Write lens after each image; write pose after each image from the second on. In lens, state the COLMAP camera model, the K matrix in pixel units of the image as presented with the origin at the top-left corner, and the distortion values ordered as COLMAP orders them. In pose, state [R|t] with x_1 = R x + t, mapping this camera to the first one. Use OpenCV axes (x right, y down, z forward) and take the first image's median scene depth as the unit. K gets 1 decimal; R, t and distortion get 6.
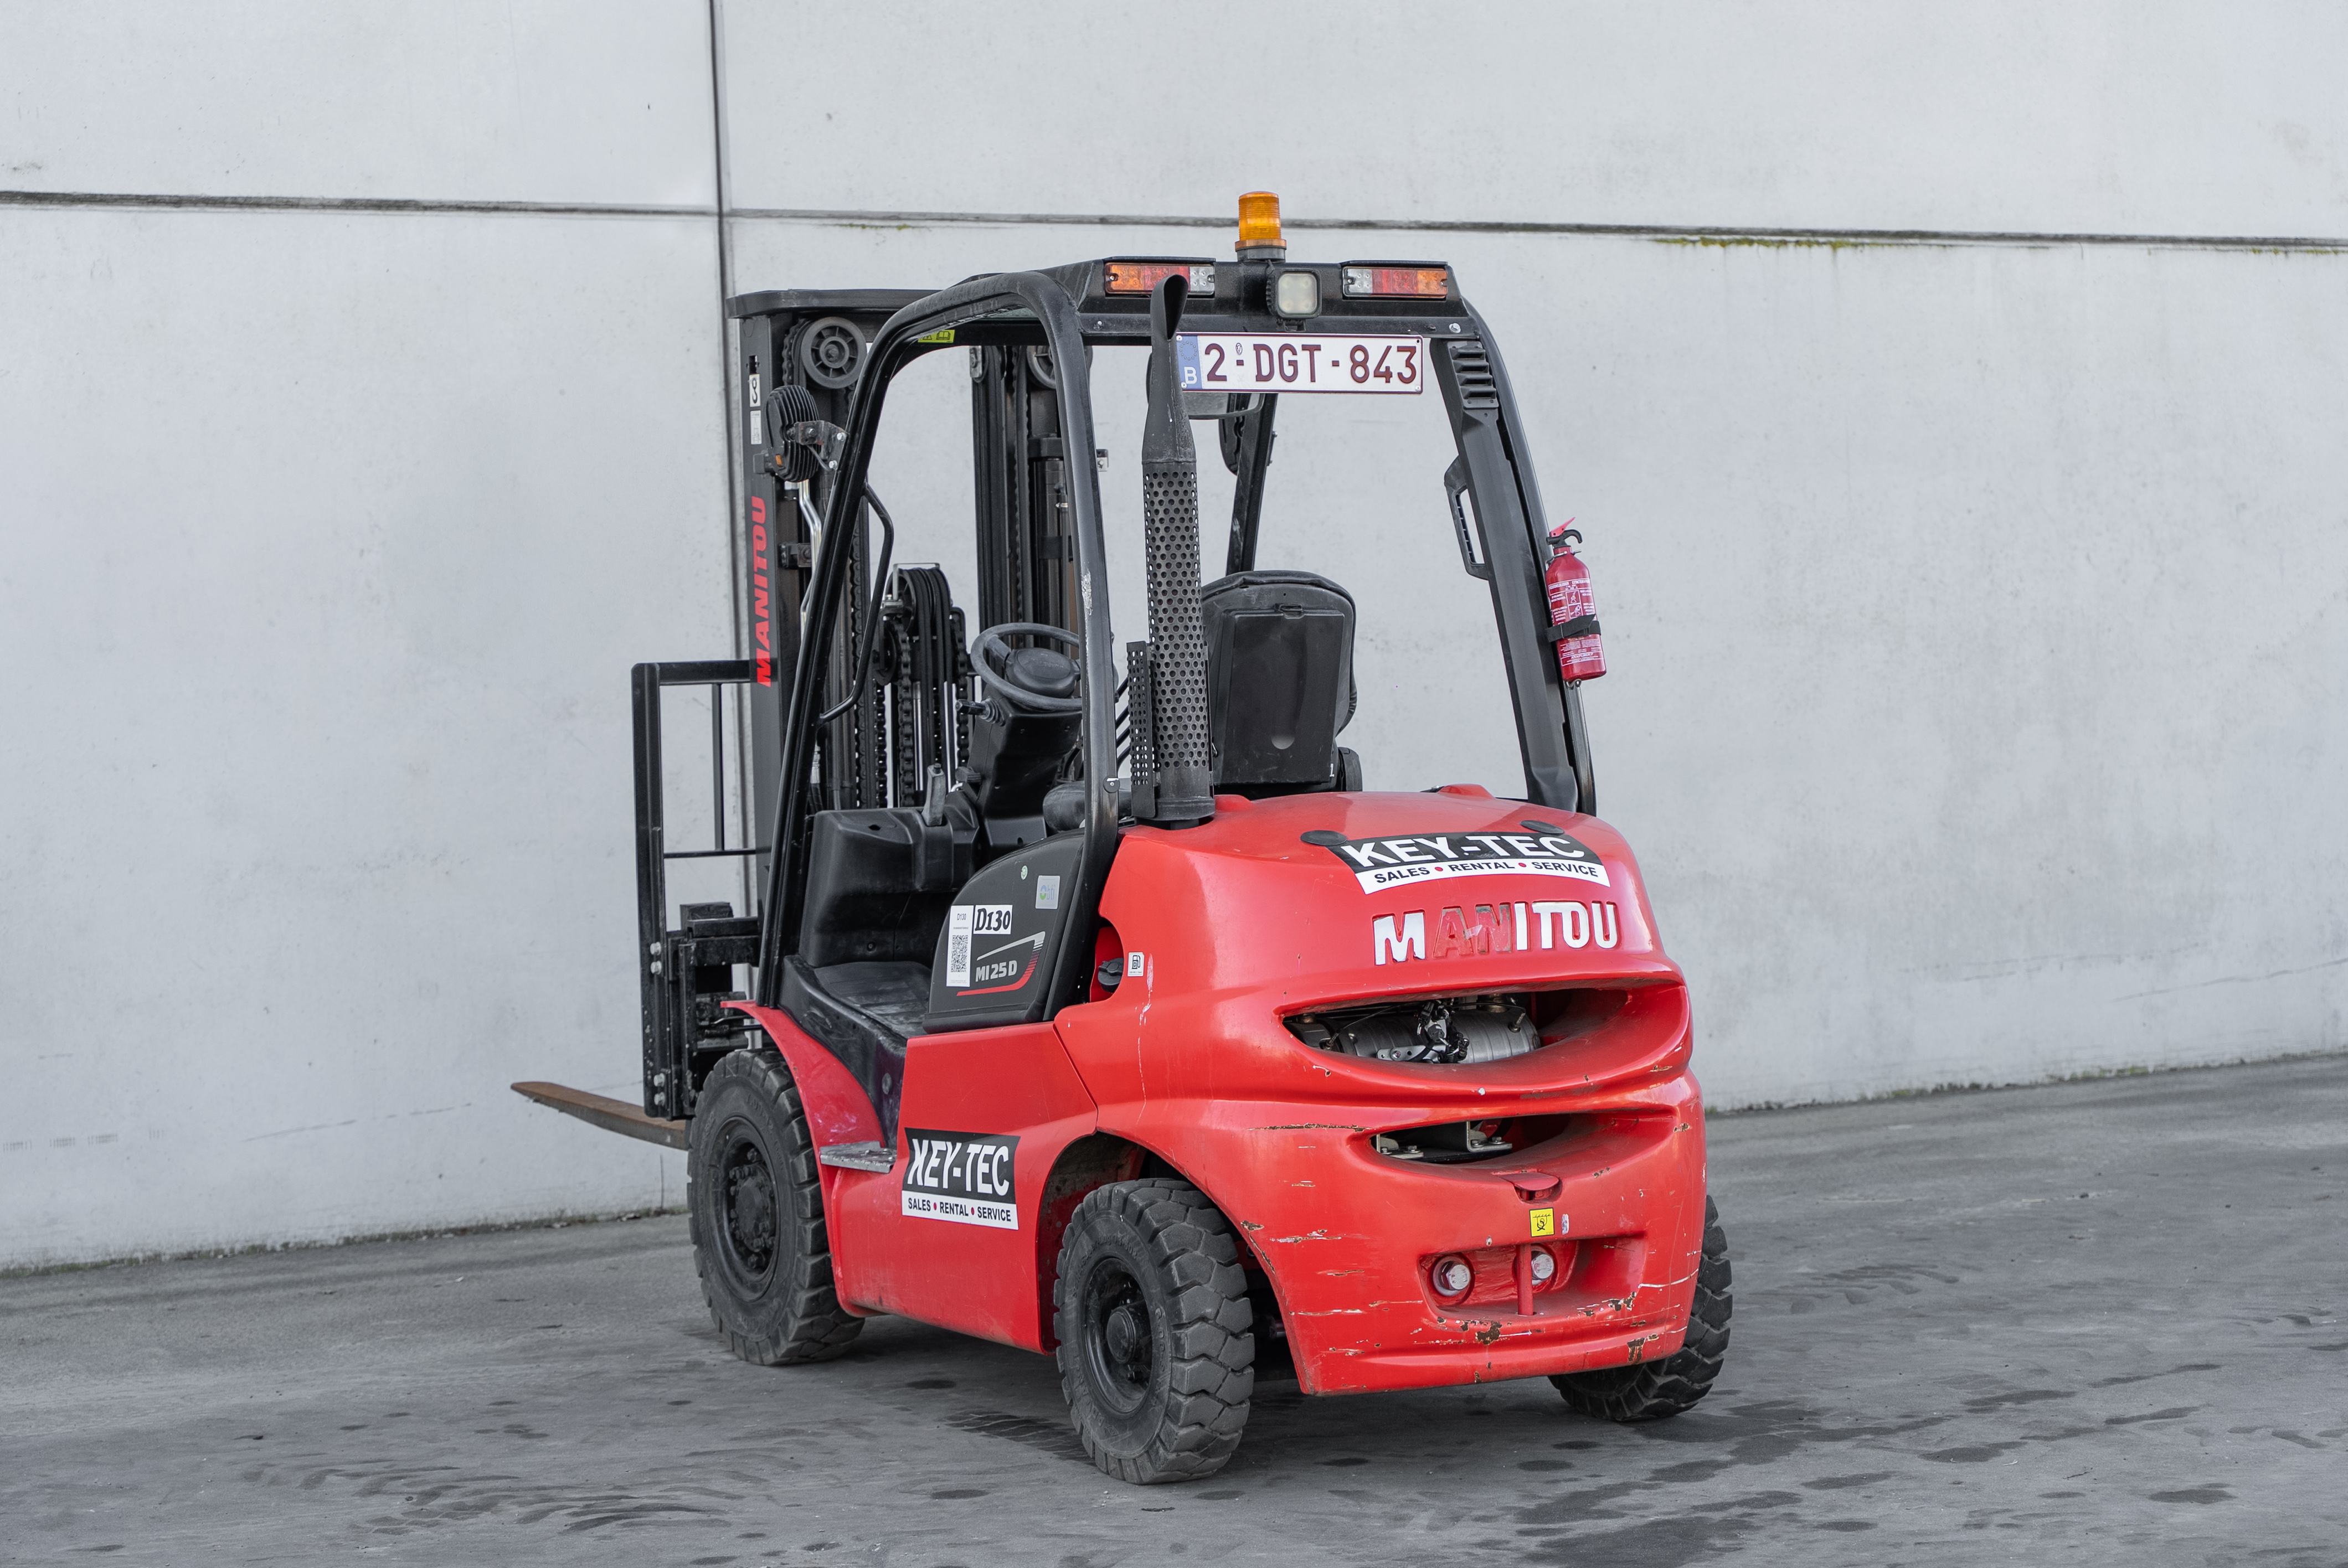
lens RADIAL K [[4466.1, 0, 1181.1], [0, 4466.1, 775.9], [0, 0, 1]] dist [0.017429, 0.000000]
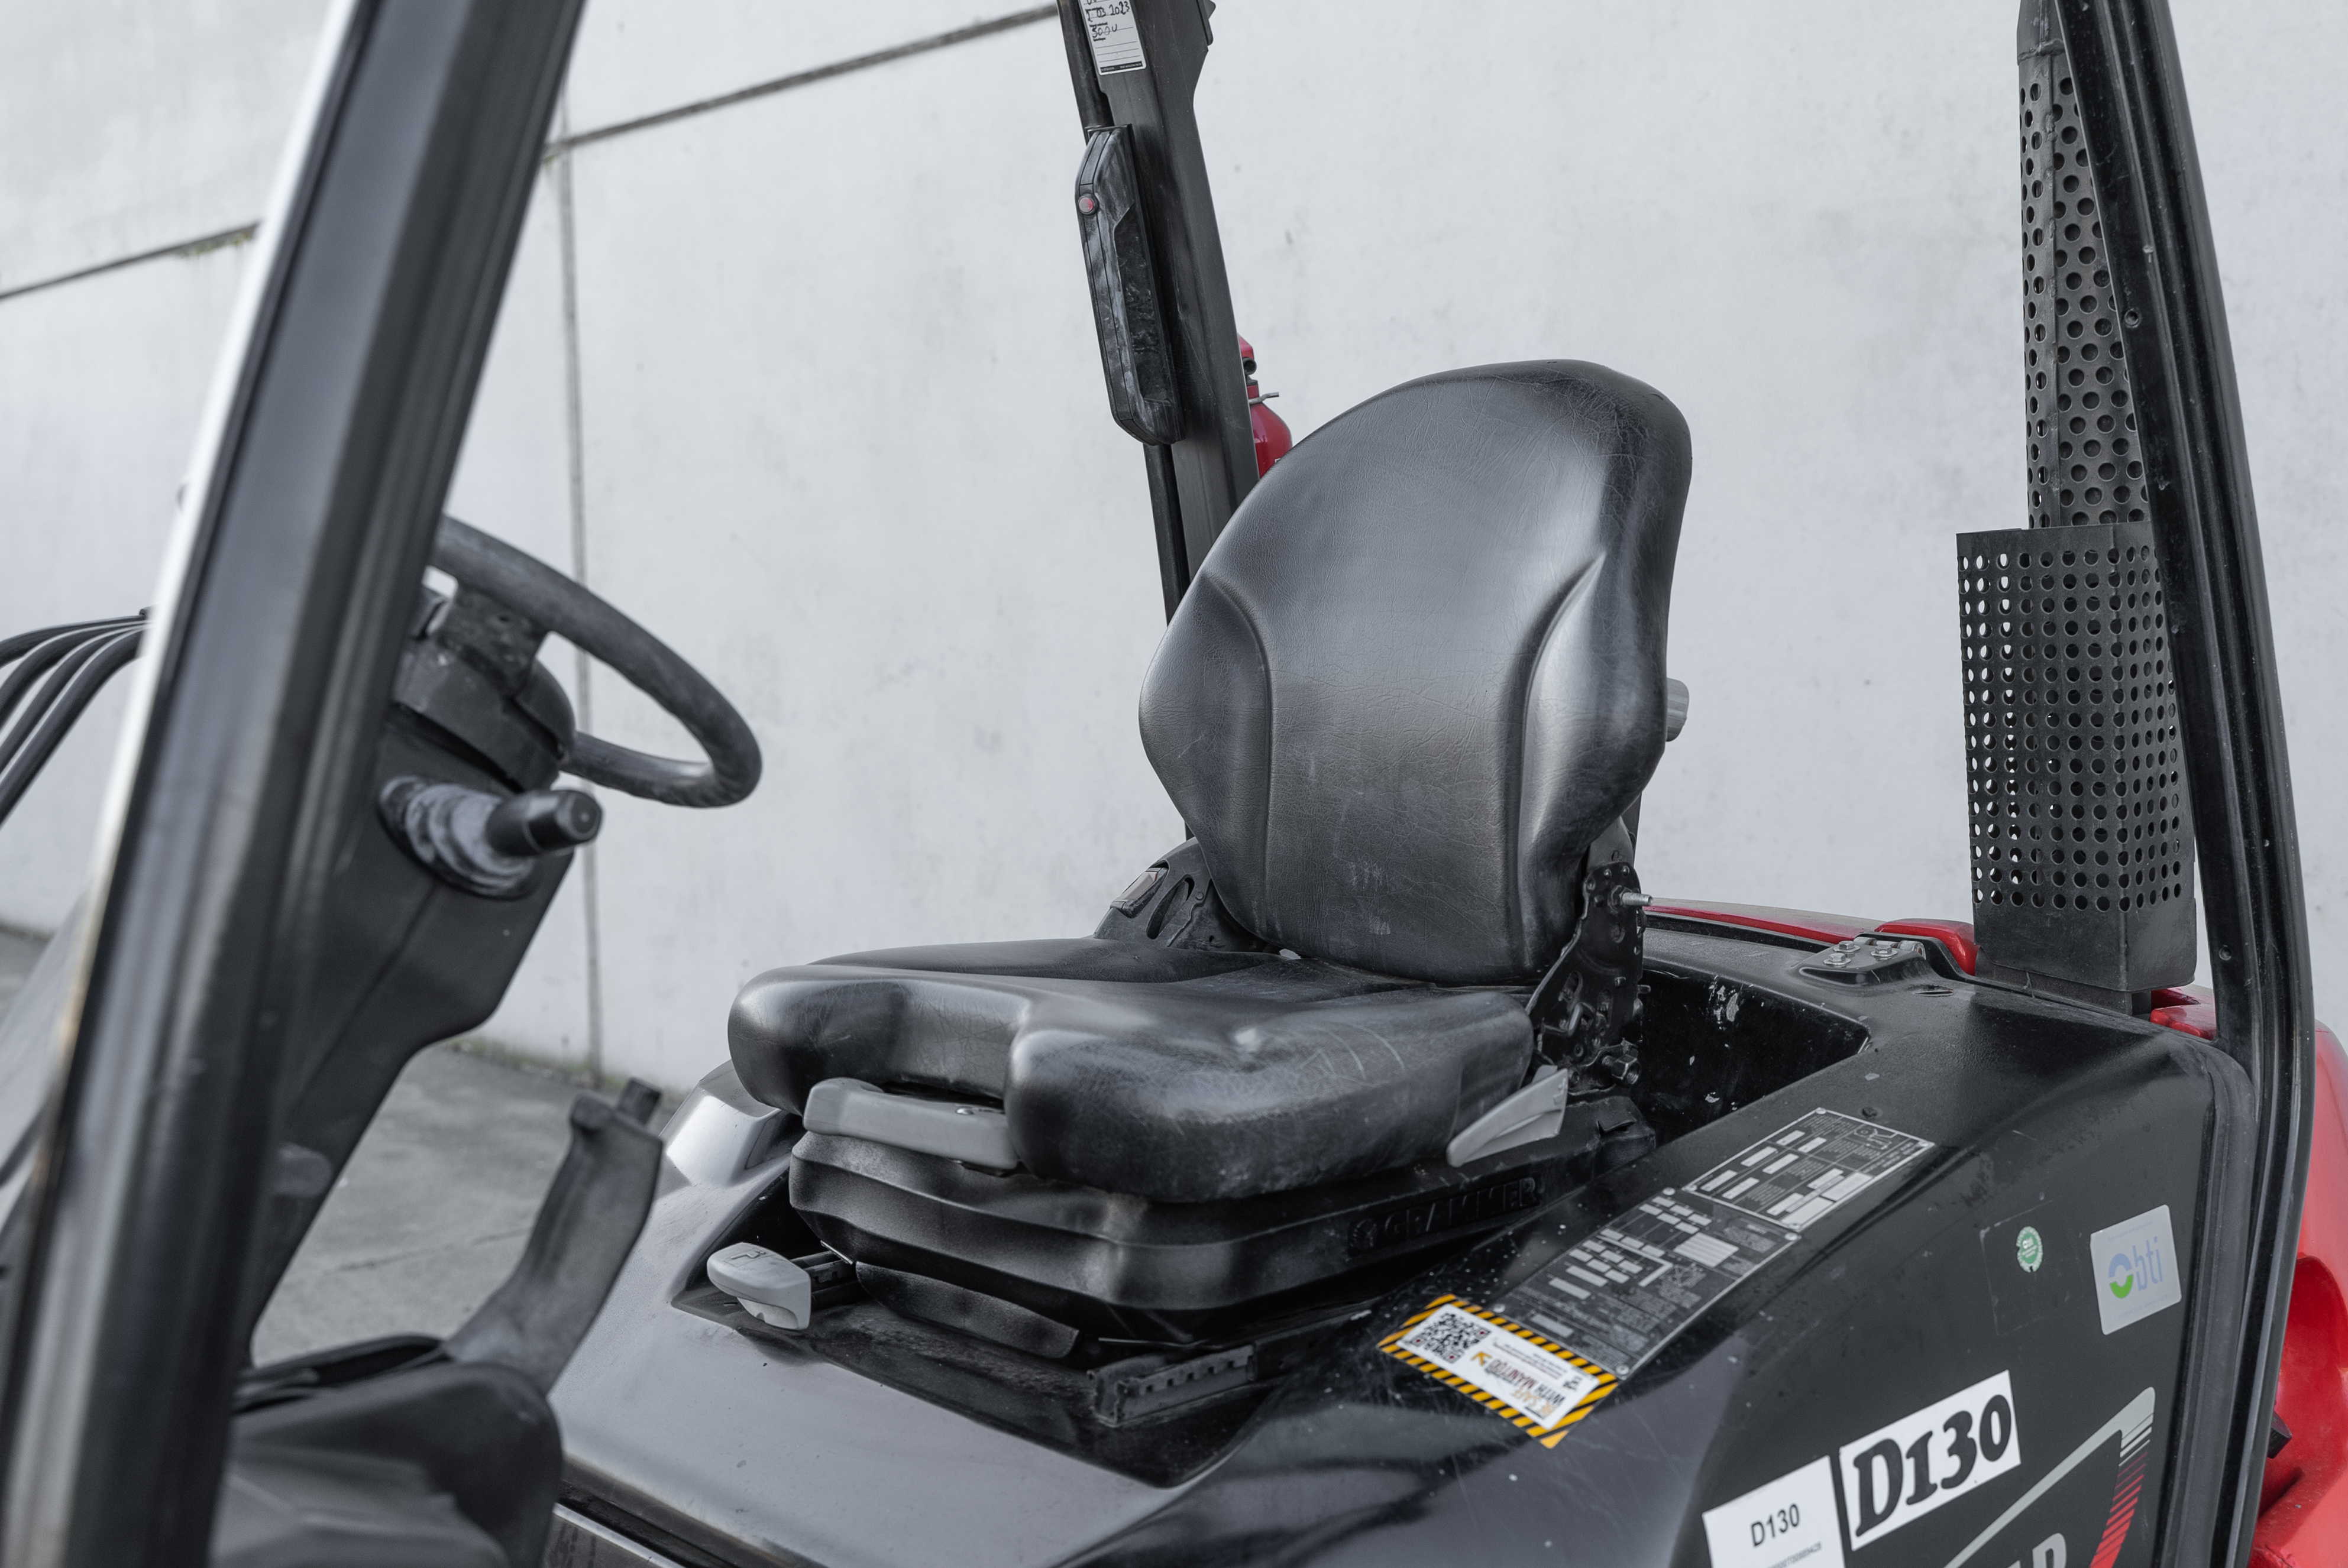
lens RADIAL K [[2630.2, 0, 1234.9], [0, 2630.2, 787.6], [0, 0, 1]] dist [0.001808, 0.000000]
pose [[0.249240, 0.108805, -0.962310, 0.152254], [-0.014385, 0.993975, 0.108659, -0.035883], [0.968335, -0.013239, 0.249303, 1.075890]]
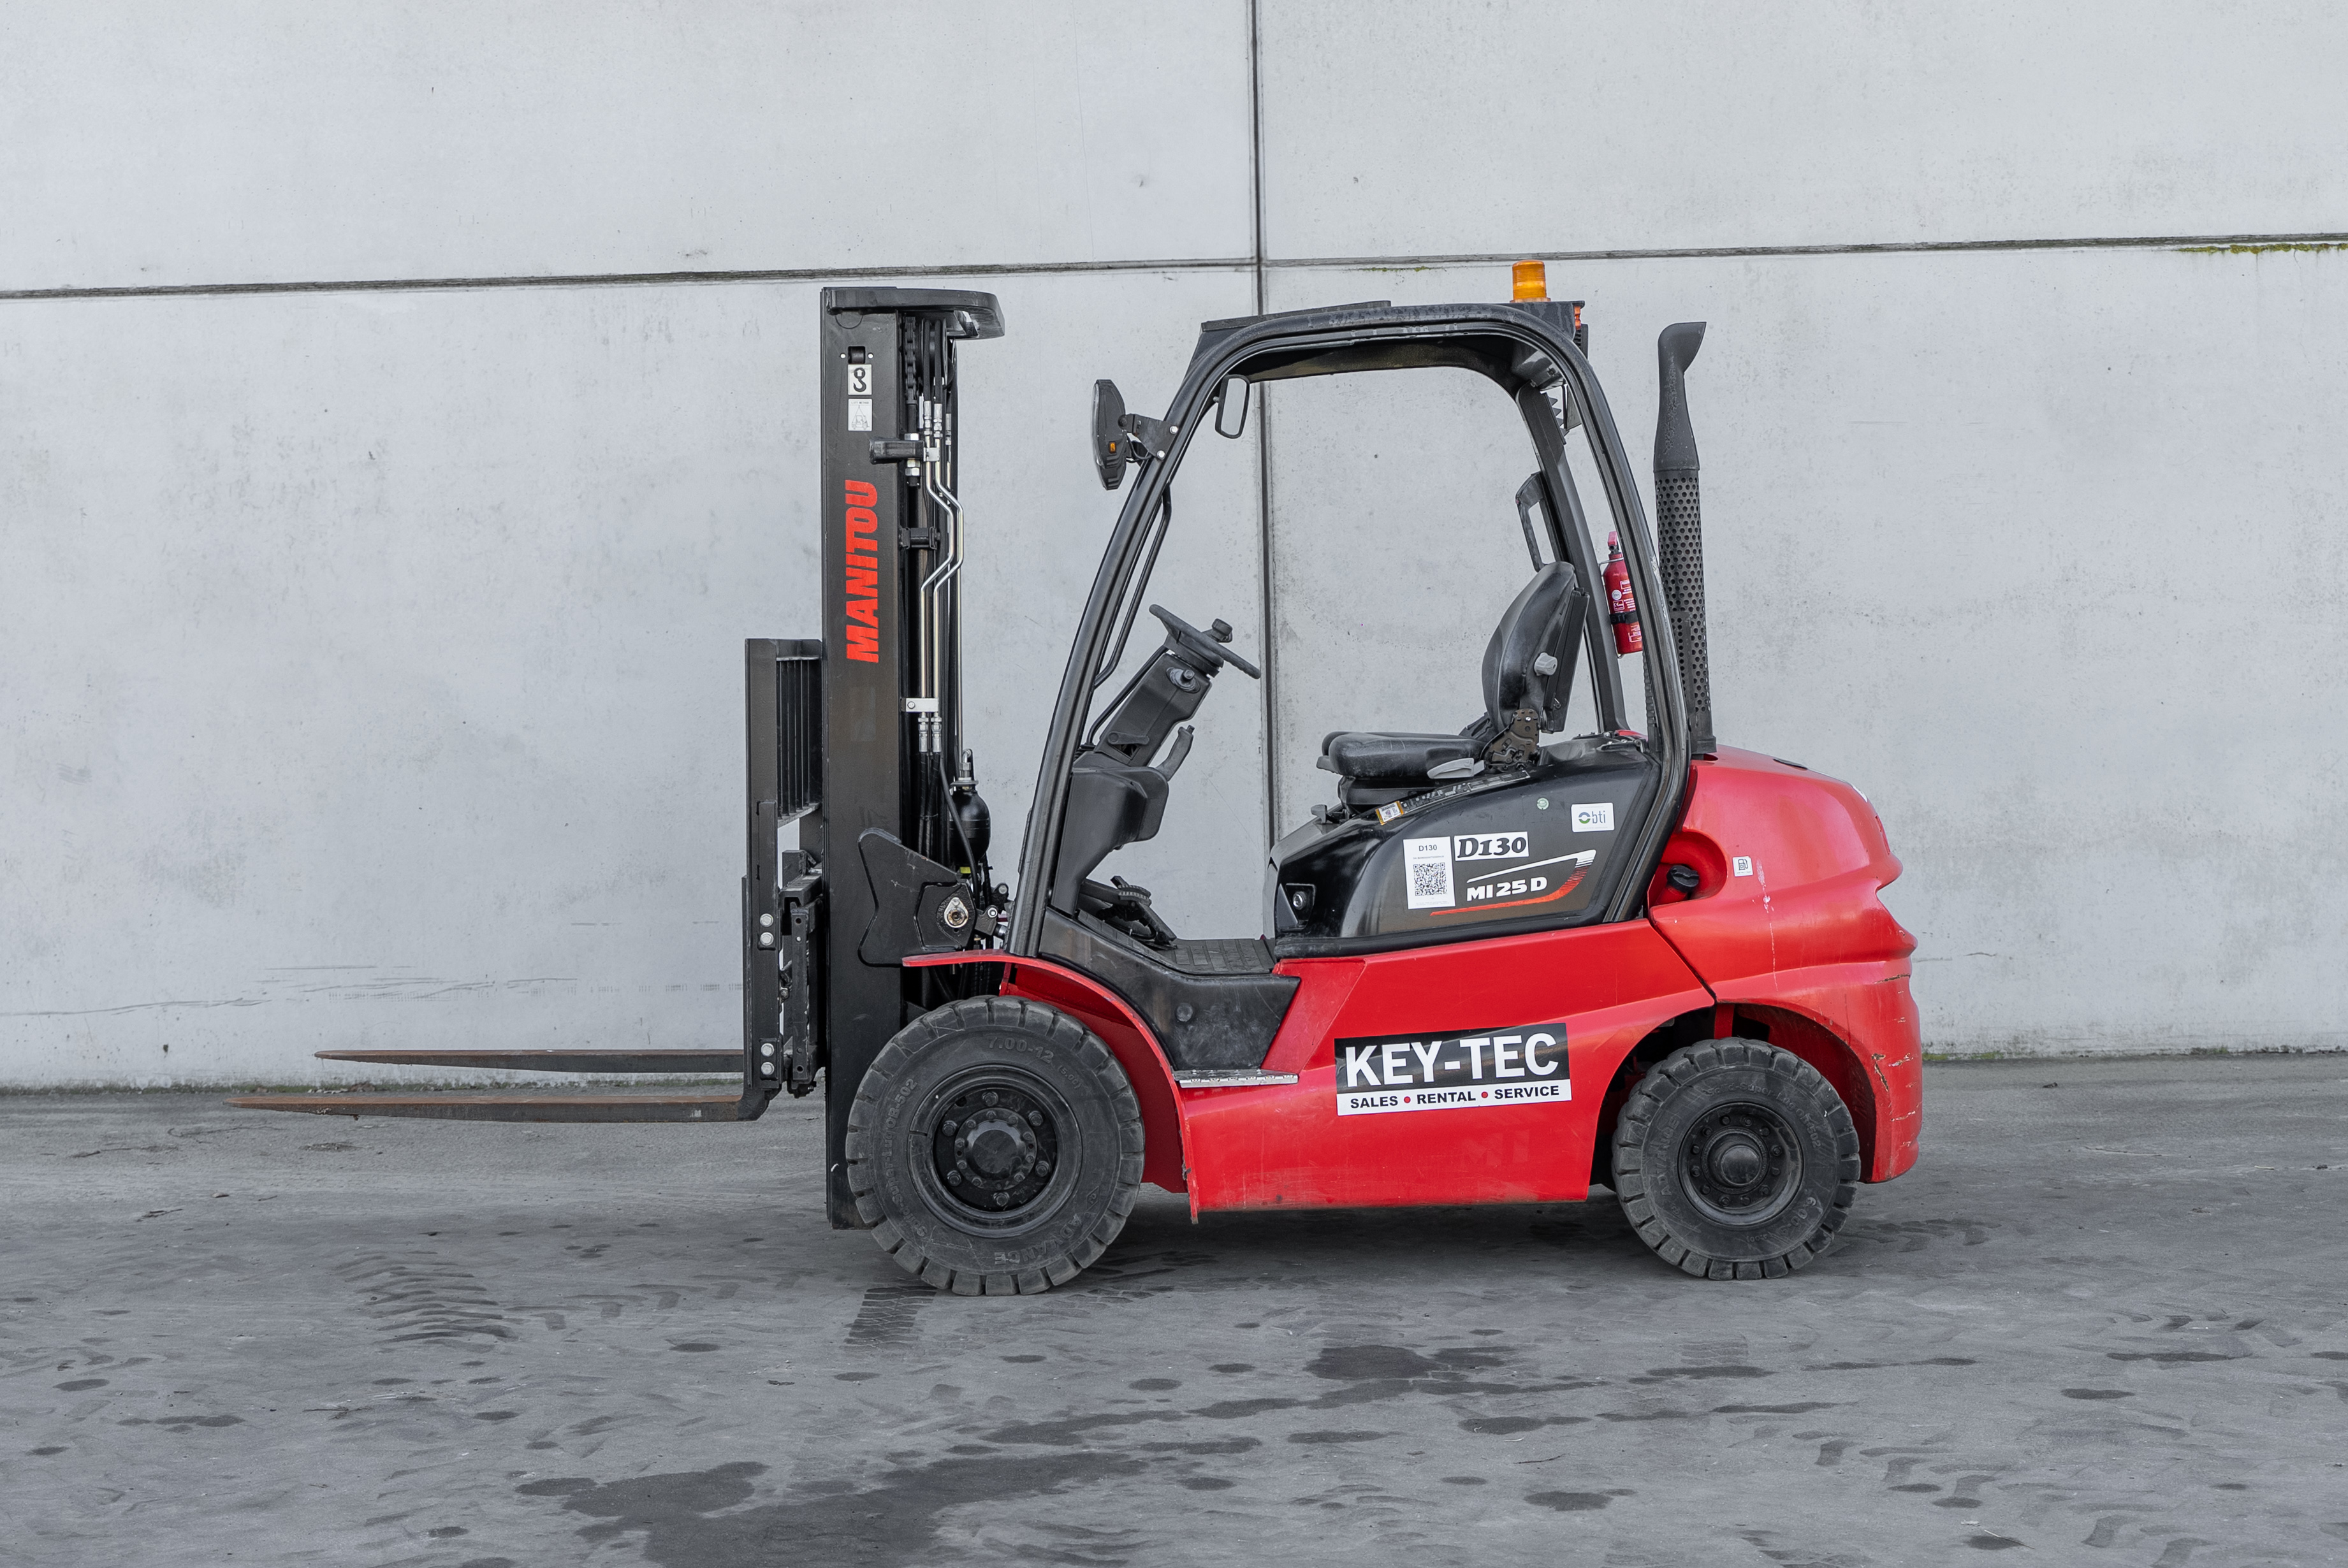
lens RADIAL K [[3277.3, 0, 1098.2], [0, 3277.3, 734.9], [0, 0, 1]] dist [-0.000272, 0.000000]
pose [[0.870569, 0.027373, -0.491284, 0.427109], [-0.019903, 0.999593, 0.020427, -0.019984], [0.491643, -0.008005, 0.870760, 0.272474]]
